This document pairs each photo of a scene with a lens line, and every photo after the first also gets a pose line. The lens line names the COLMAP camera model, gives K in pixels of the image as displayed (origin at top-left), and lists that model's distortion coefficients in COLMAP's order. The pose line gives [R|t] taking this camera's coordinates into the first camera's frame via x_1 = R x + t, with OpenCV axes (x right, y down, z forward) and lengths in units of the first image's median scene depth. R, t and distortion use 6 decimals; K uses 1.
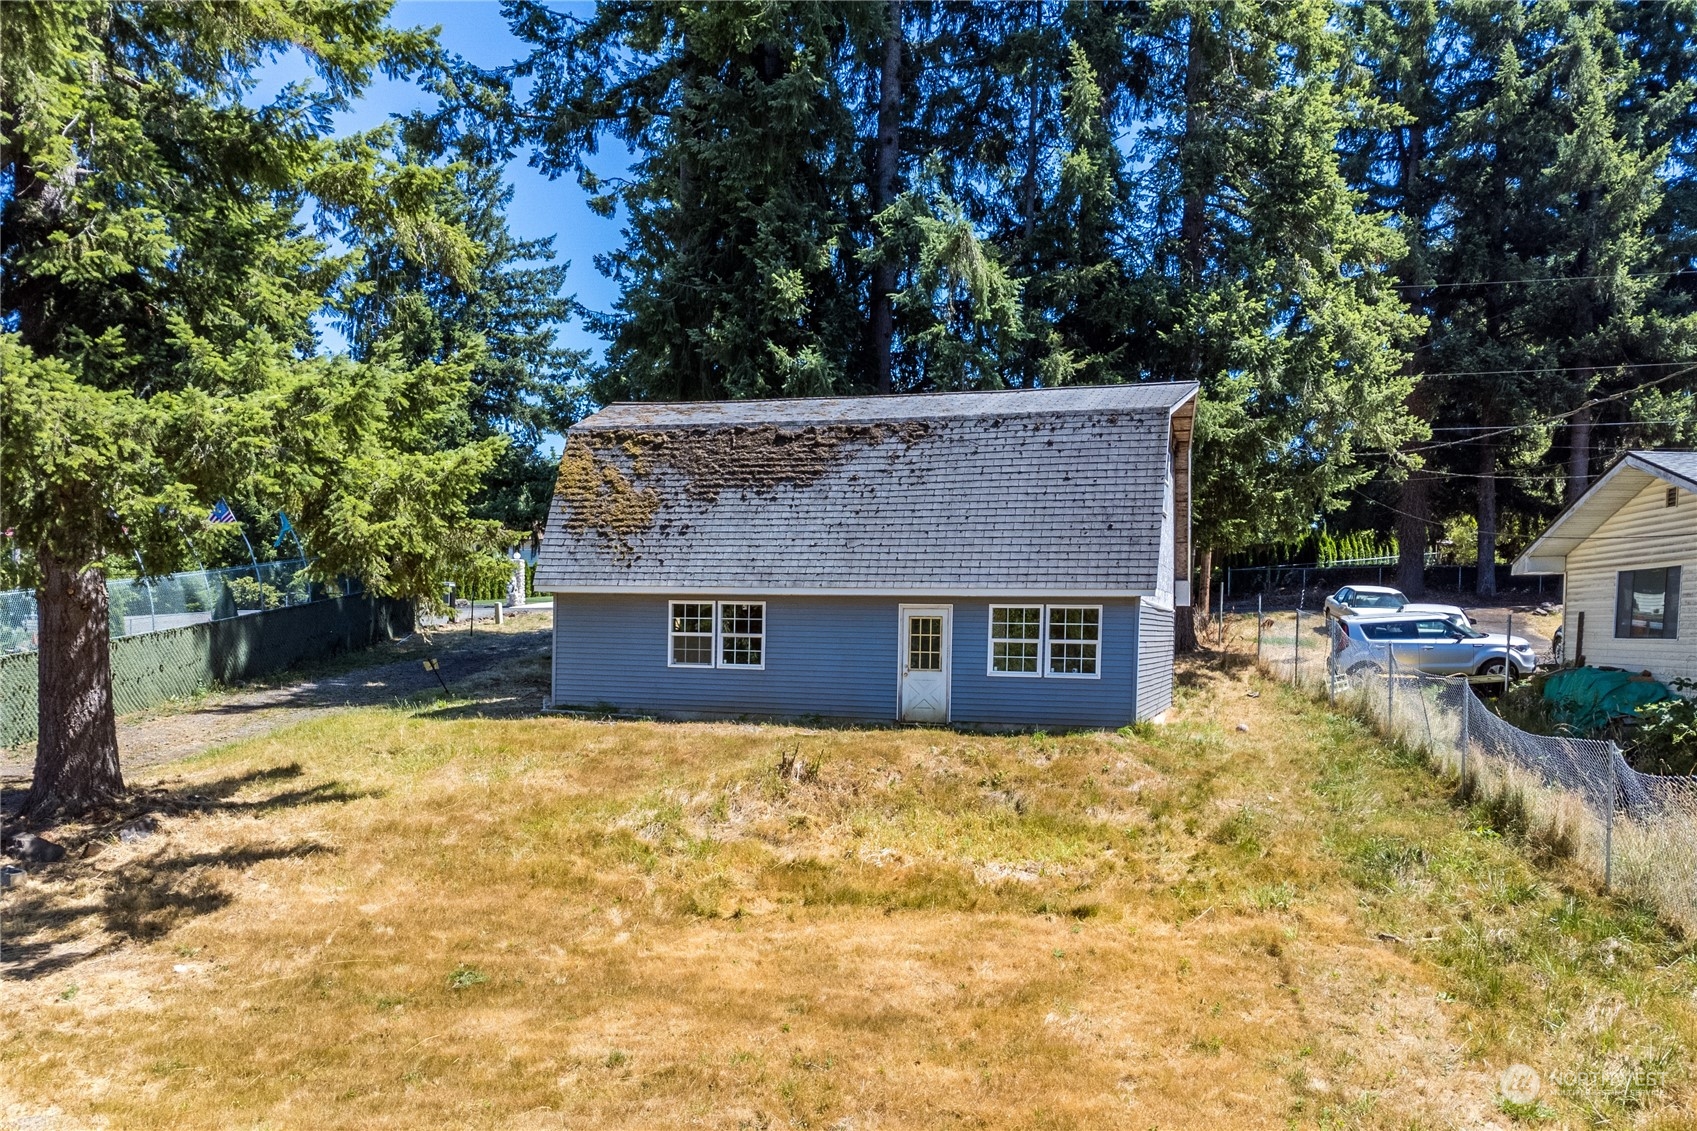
lens RADIAL K [[1182.0, 0, 849.9], [0, 1182.0, 564.3], [0, 0, 1]] dist [0.002660, -0.000333]
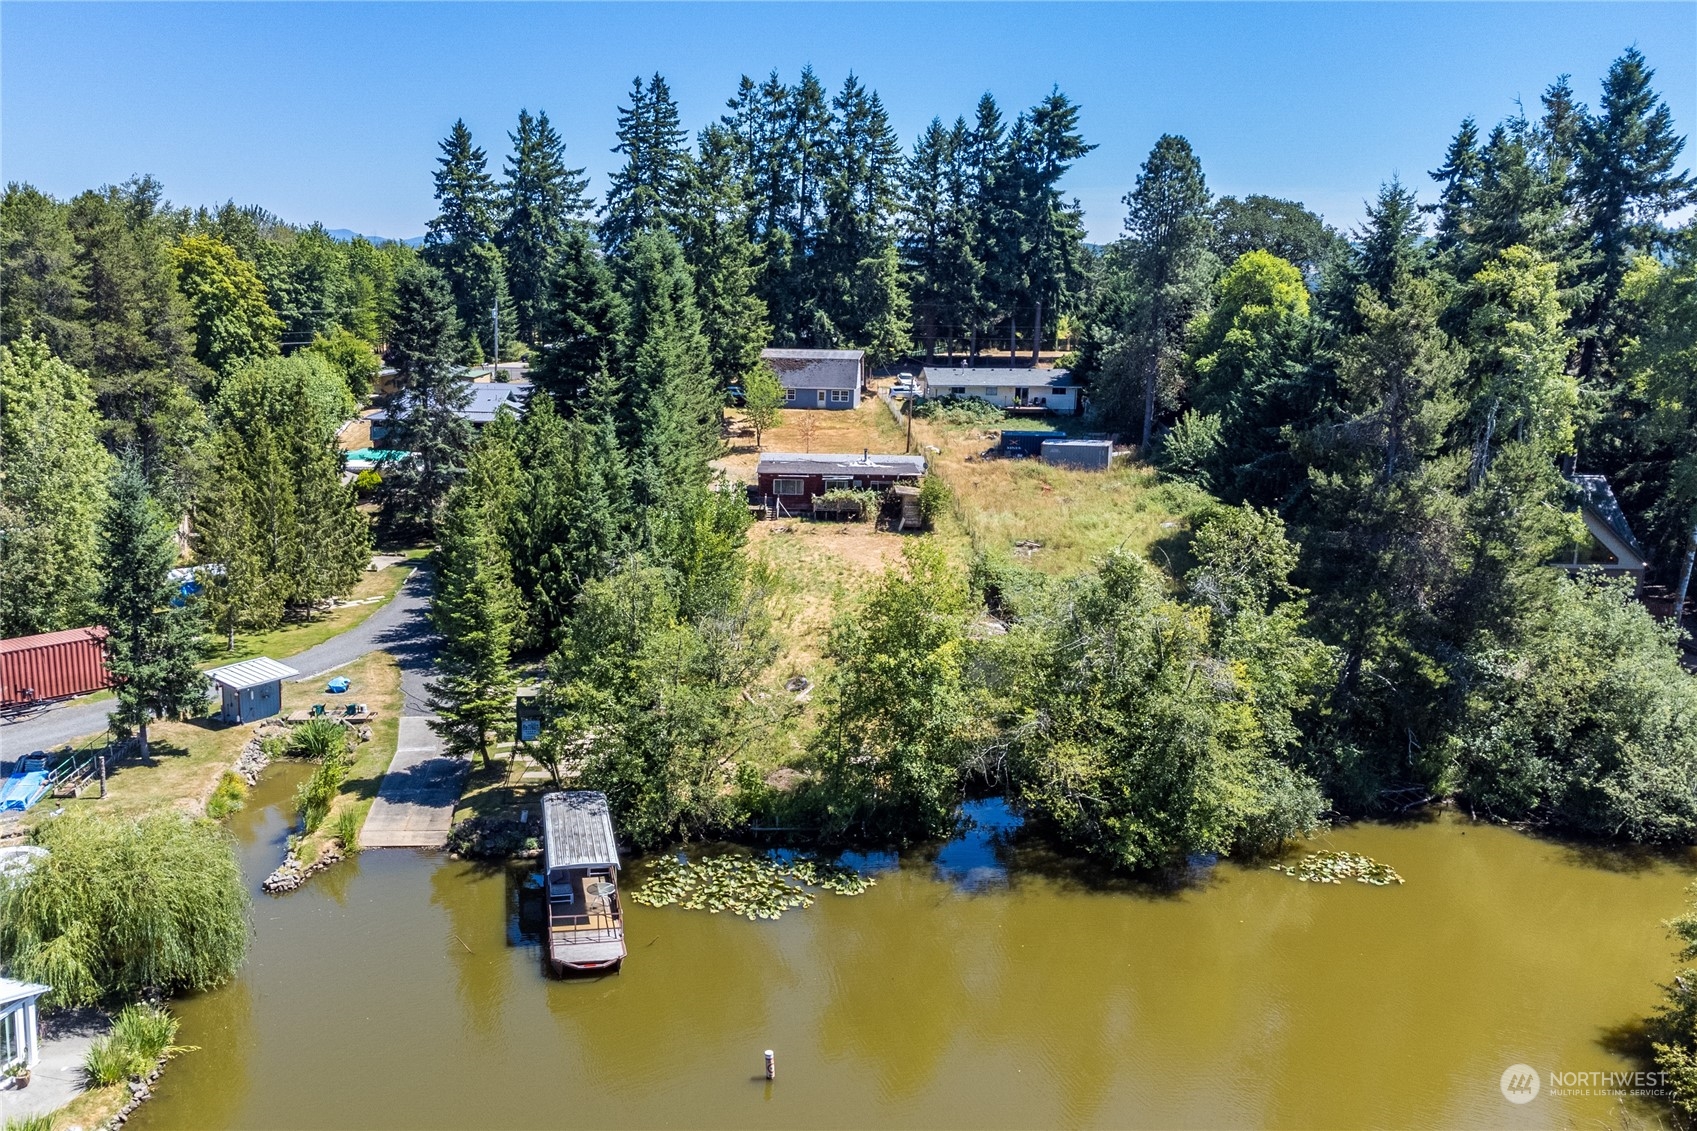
lens RADIAL K [[1182.0, 0, 847.3], [0, 1182.0, 564.5], [0, 0, 1]] dist [0.002660, -0.000333]
pose [[0.973362, -0.040858, 0.225605, -1.119904], [-0.024432, 0.959906, 0.279254, -0.740441], [-0.227970, -0.277328, 0.933338, -4.591021]]
